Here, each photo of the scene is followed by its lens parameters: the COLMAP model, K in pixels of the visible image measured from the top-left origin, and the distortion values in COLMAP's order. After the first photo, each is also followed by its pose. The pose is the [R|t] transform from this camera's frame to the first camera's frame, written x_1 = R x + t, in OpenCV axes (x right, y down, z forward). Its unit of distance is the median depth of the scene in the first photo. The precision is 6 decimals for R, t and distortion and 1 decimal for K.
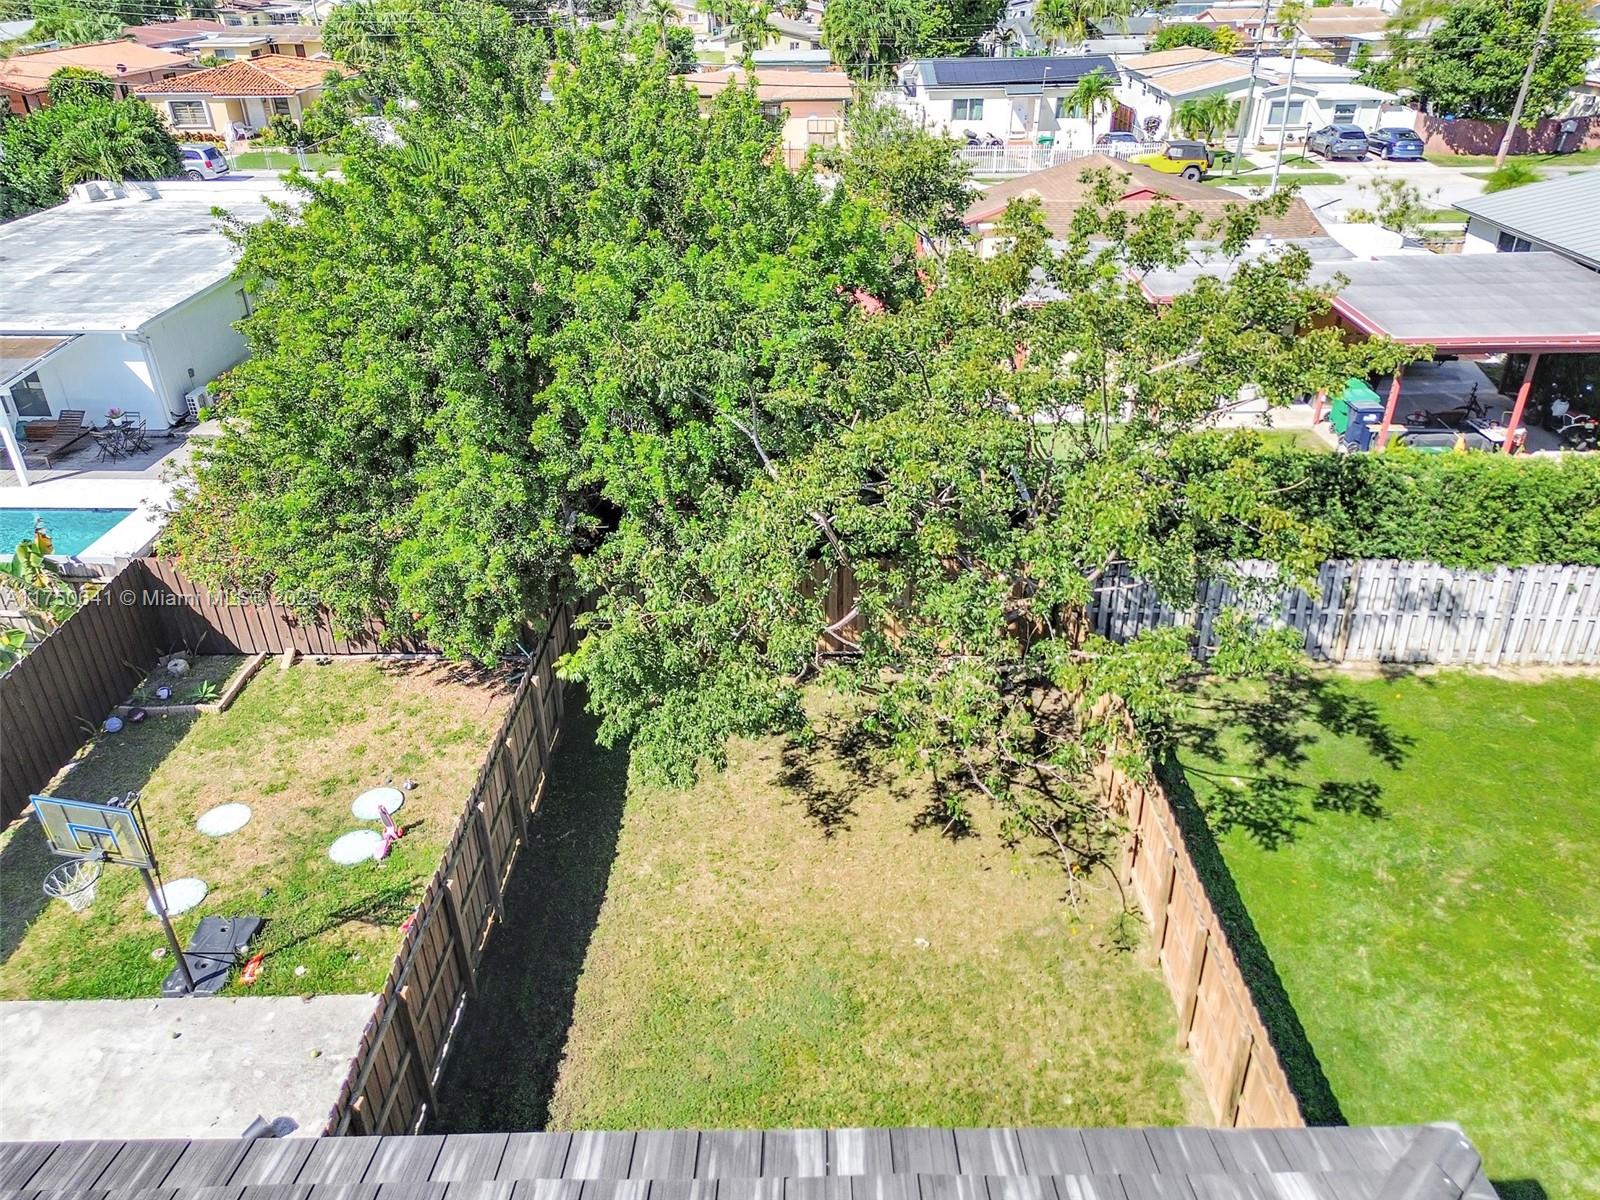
lens RADIAL K [[1141.9, 0, 808.4], [0, 1141.9, 591.1], [0, 0, 1]] dist [0.049657, -0.004259]
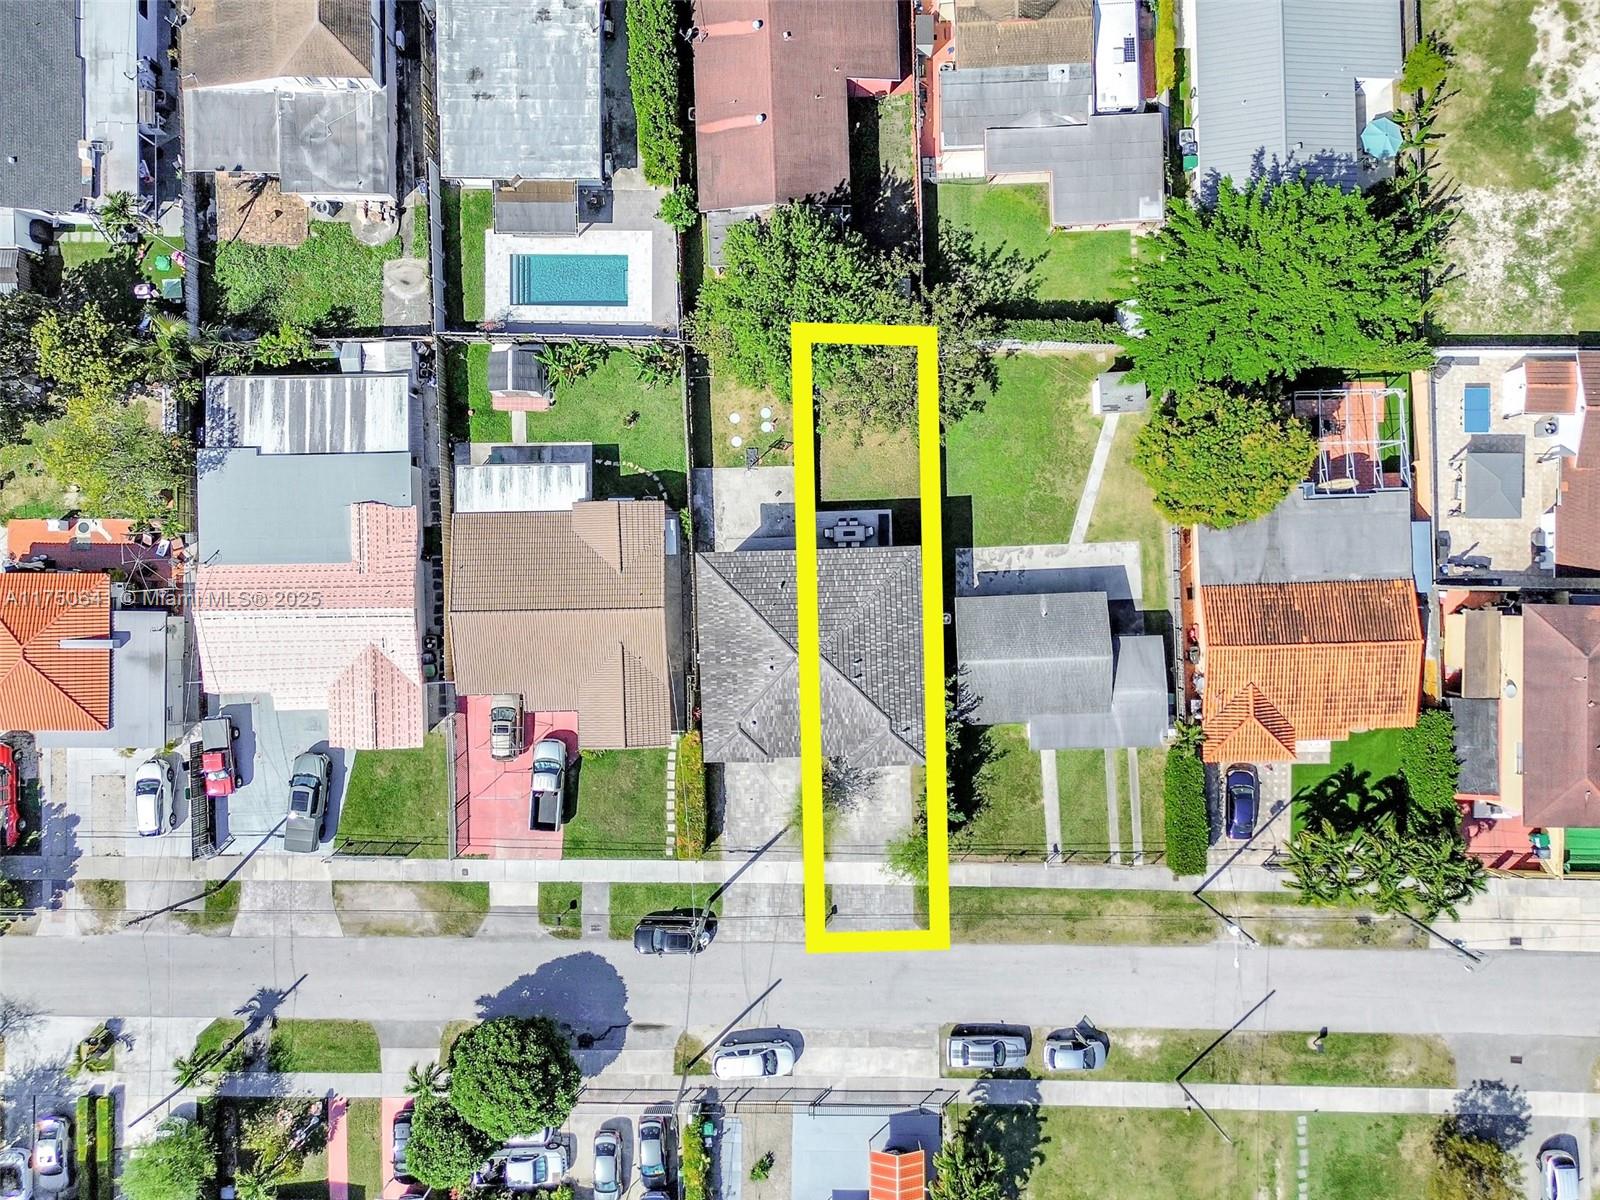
lens RADIAL K [[1141.9, 0, 808.4], [0, 1141.9, 591.1], [0, 0, 1]] dist [0.049657, -0.004259]
pose [[0.999662, -0.024469, 0.008742, -0.234491], [0.004572, 0.496819, 0.867842, -3.044092], [-0.025578, -0.867509, 0.496763, -1.675969]]
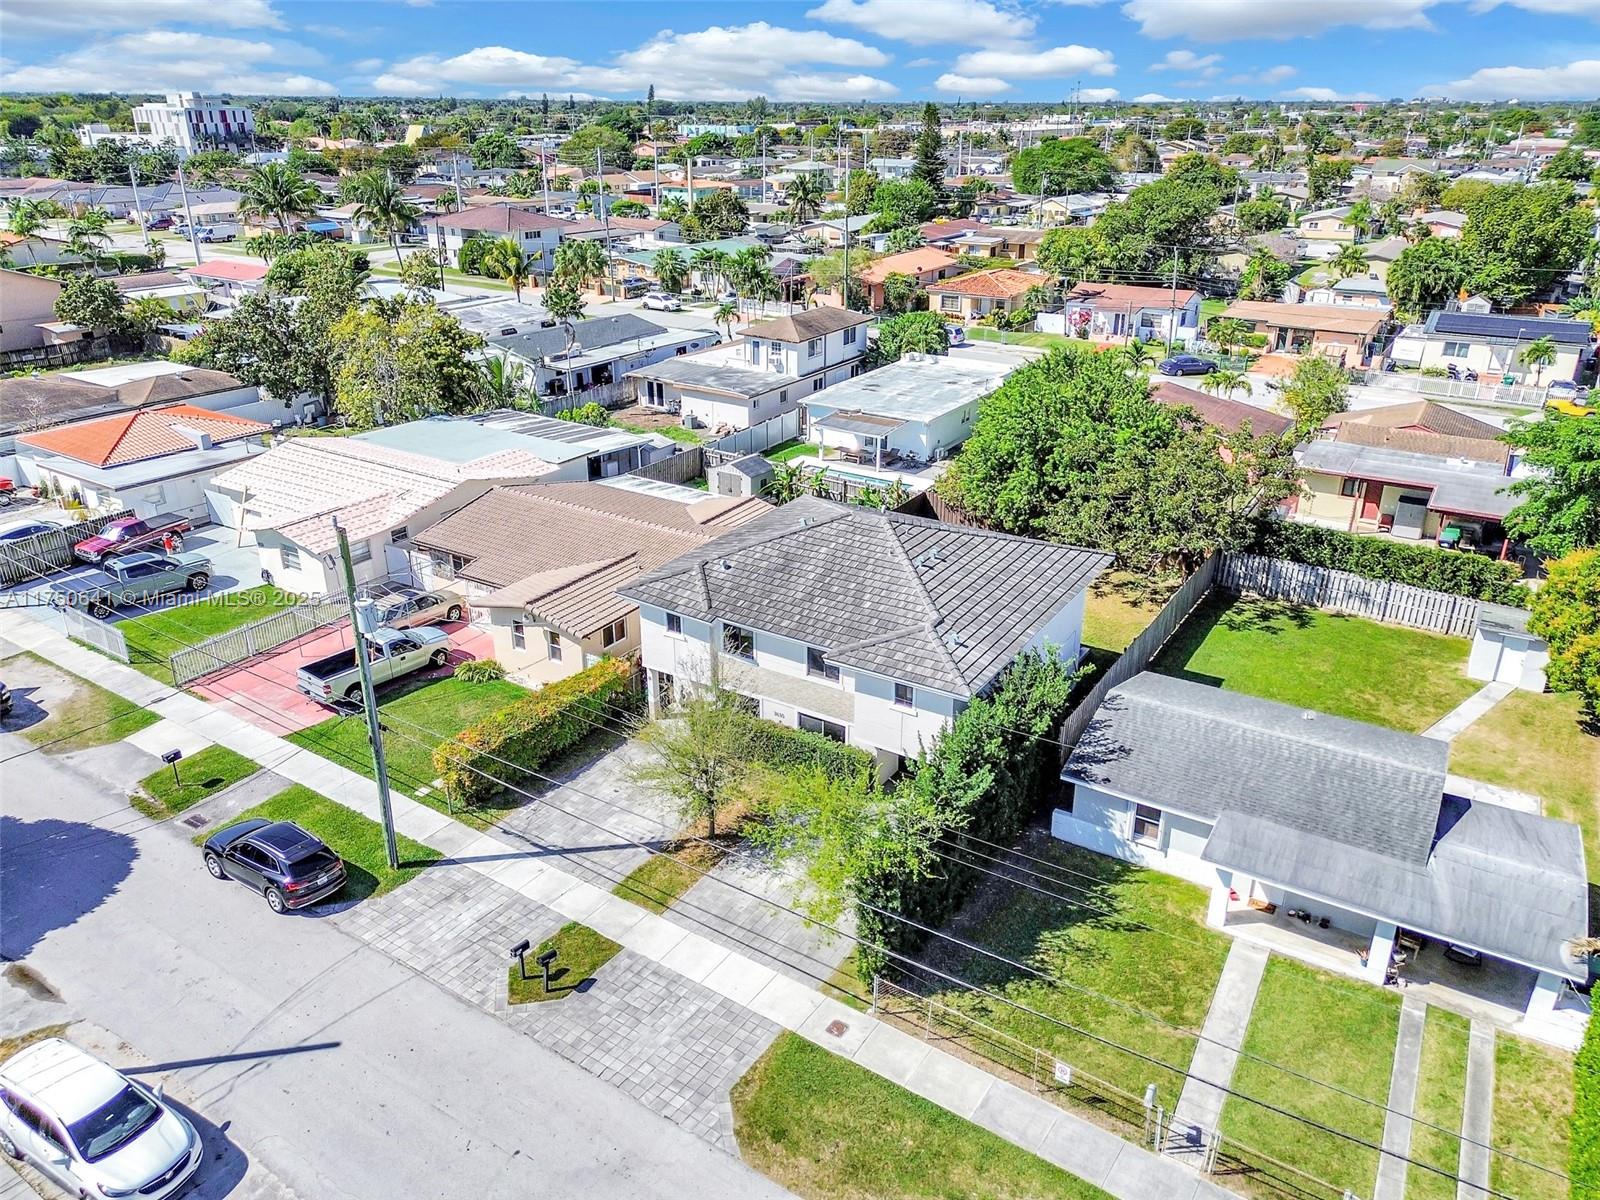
lens RADIAL K [[1141.9, 0, 808.4], [0, 1141.9, 591.1], [0, 0, 1]] dist [0.049657, -0.004259]
pose [[0.848824, 0.219179, -0.481102, 0.780305], [-0.269394, 0.962323, -0.036887, 0.468321], [0.454890, 0.160916, 0.875888, -1.996693]]
